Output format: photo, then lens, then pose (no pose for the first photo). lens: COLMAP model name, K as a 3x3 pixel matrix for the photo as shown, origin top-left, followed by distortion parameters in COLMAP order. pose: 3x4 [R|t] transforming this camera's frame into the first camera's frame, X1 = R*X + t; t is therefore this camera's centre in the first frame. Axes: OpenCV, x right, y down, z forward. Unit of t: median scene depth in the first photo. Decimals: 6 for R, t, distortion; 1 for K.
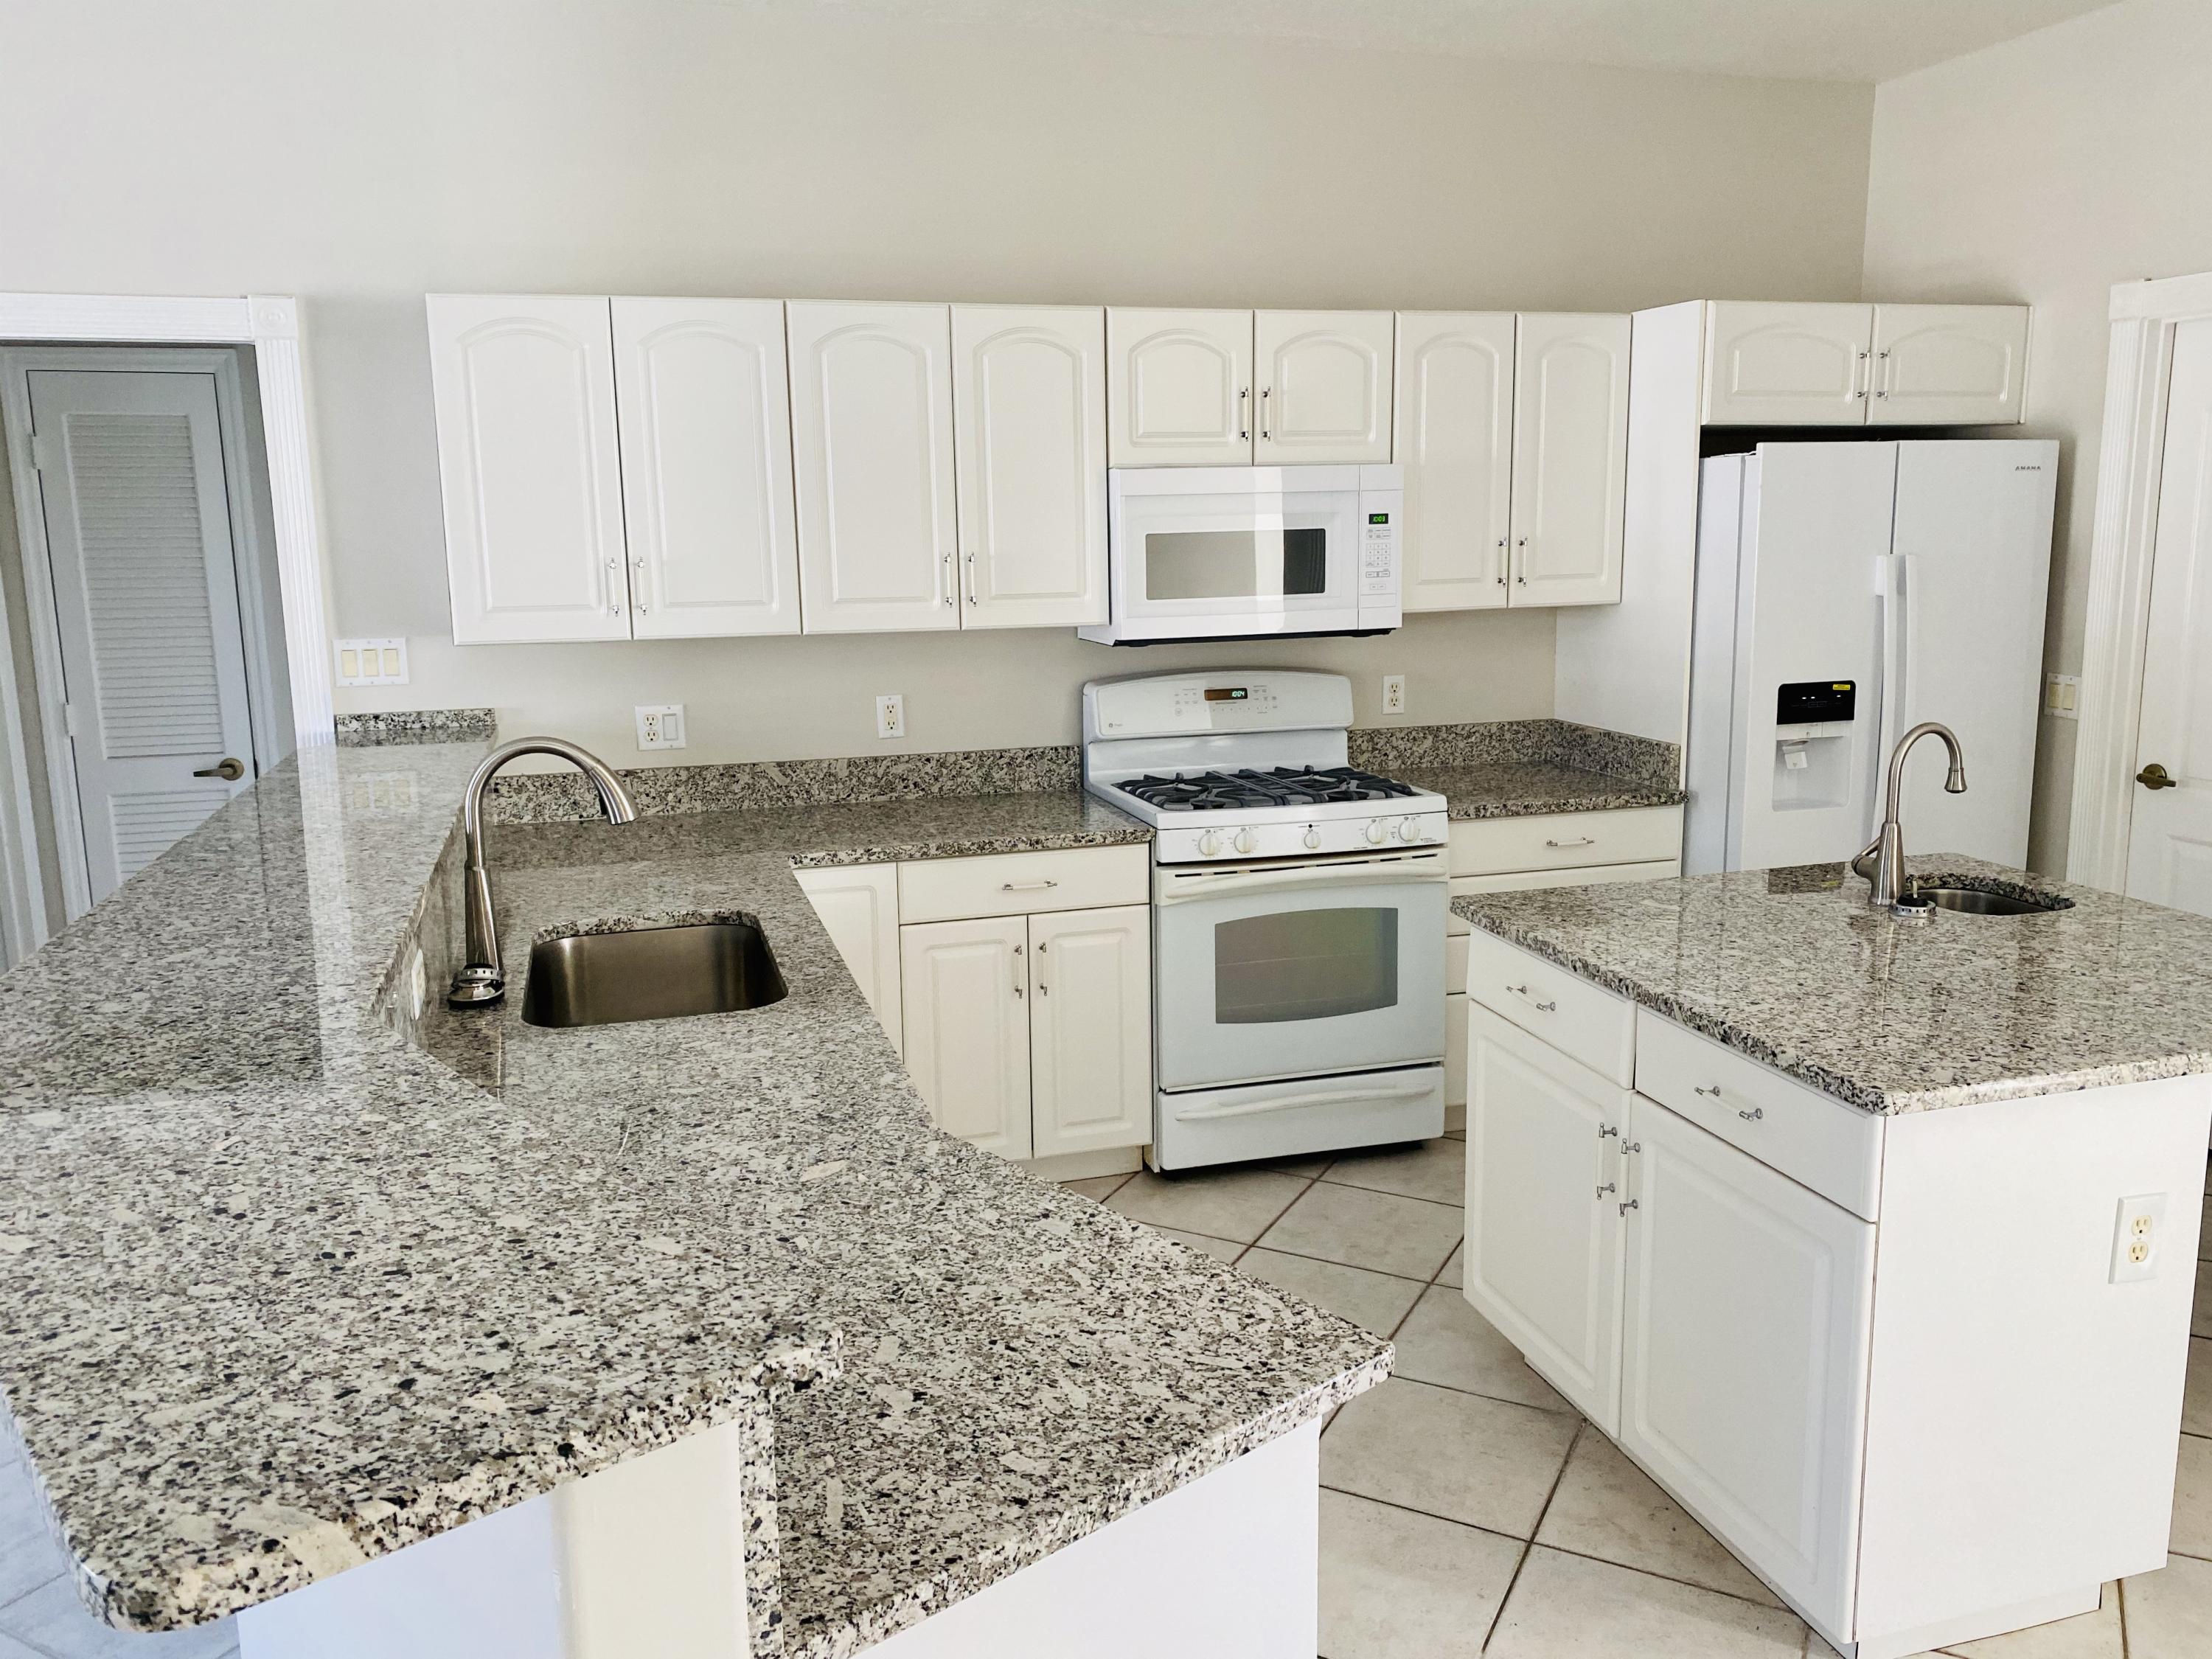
lens RADIAL K [[1658.3, 0, 1106.0], [0, 1658.3, 829.5], [0, 0, 1]] dist [0.077349, -0.113557]
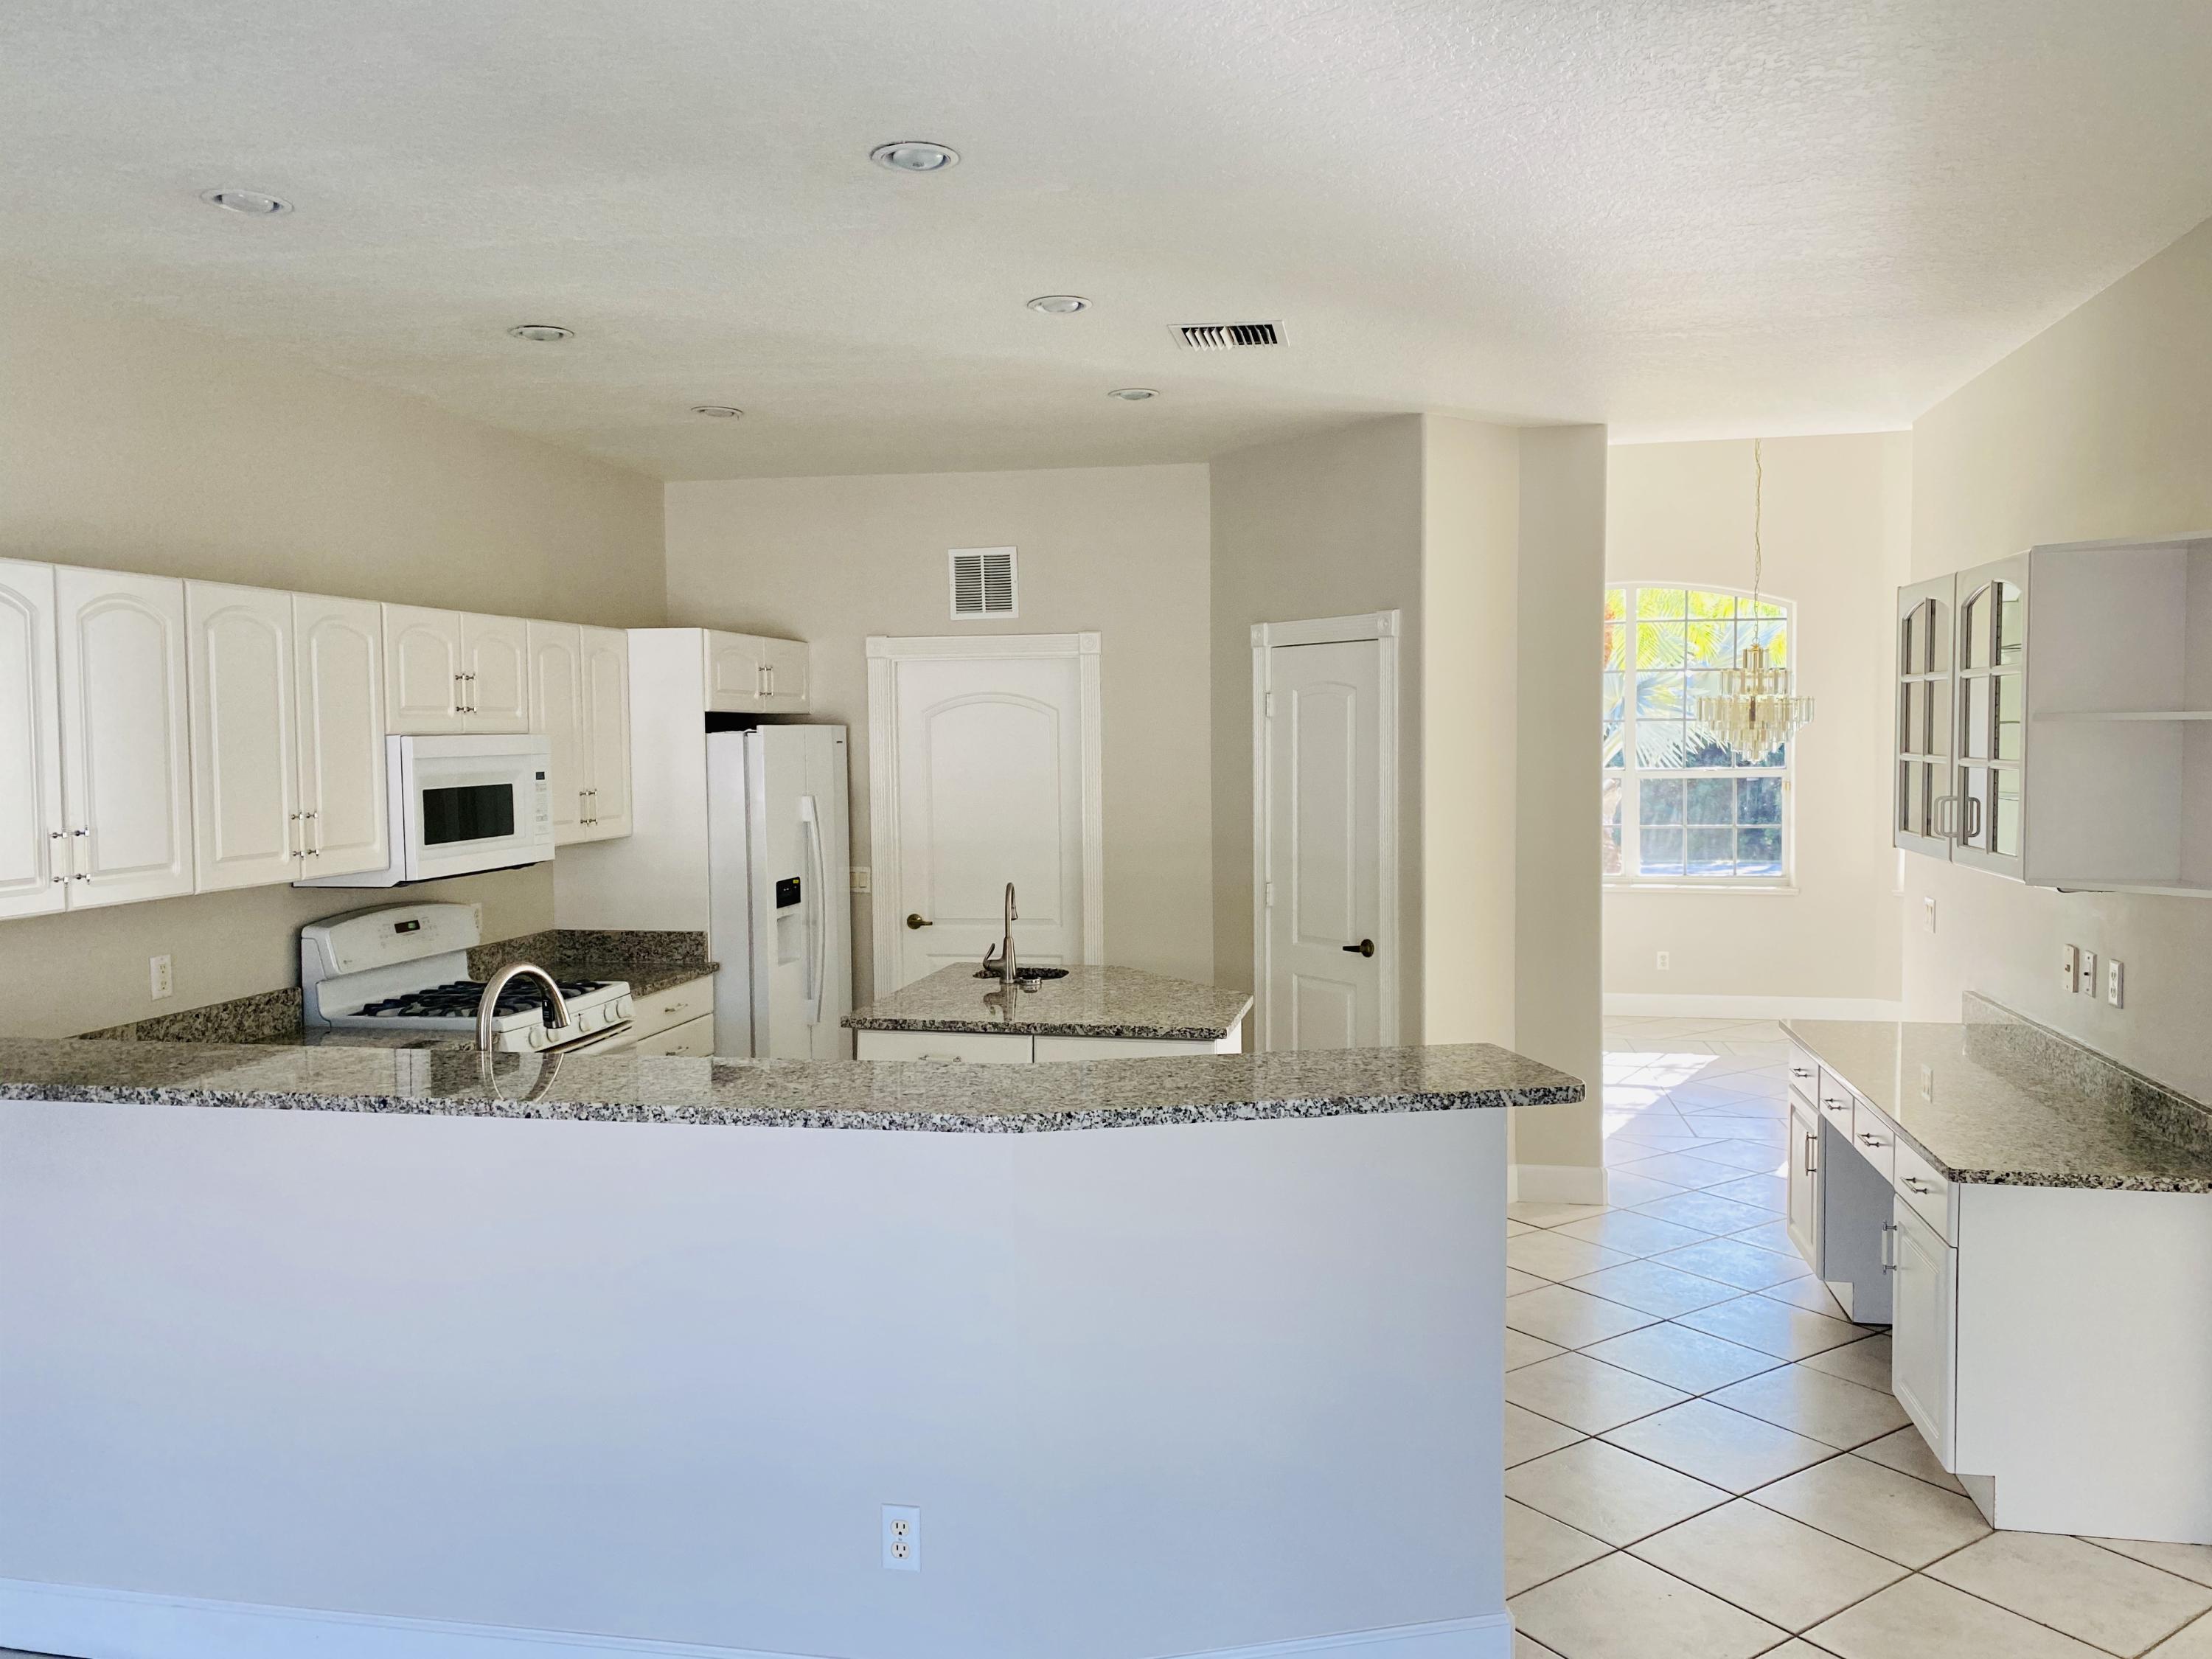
lens RADIAL K [[1658.3, 0, 1106.0], [0, 1658.3, 829.5], [0, 0, 1]] dist [0.077349, -0.113557]
pose [[0.476048, -0.039696, 0.878523, -0.730596], [0.168992, 0.984492, -0.047088, -0.012021], [-0.863030, 0.170879, 0.475374, 0.025879]]
